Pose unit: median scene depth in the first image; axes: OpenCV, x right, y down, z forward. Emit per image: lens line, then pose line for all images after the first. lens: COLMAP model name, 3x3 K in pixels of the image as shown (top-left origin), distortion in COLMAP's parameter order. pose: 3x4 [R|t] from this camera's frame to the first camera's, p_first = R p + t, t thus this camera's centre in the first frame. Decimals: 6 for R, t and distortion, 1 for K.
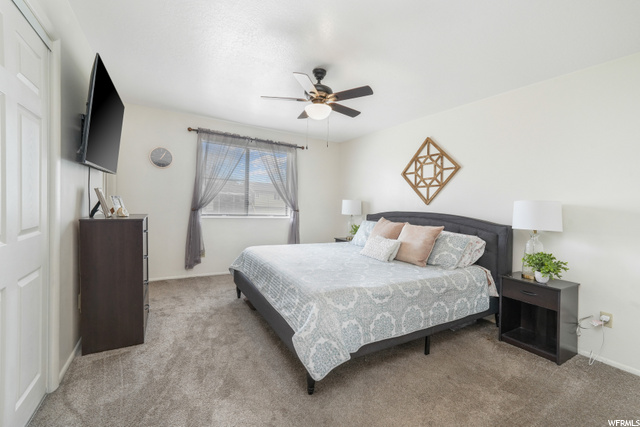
lens RADIAL K [[269.2, 0, 327.3], [0, 269.2, 201.3], [0, 0, 1]] dist [0.001088, -0.000053]
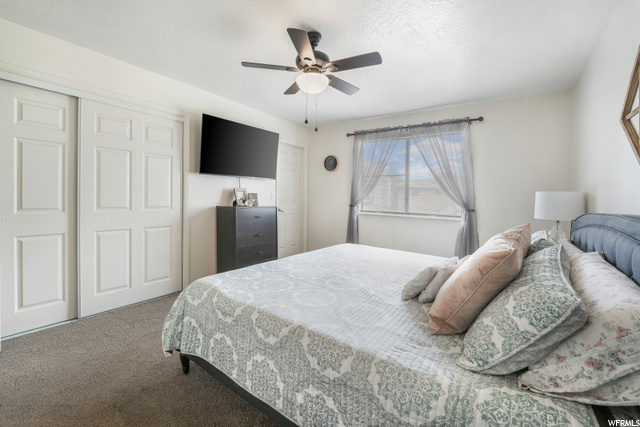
lens RADIAL K [[269.2, 0, 327.3], [0, 269.2, 201.3], [0, 0, 1]] dist [0.001088, -0.000053]
pose [[0.396478, -0.010950, -0.917979, 0.480900], [-0.004944, 0.999889, -0.014063, 0.028291], [0.918031, 0.010115, 0.396380, 0.465251]]
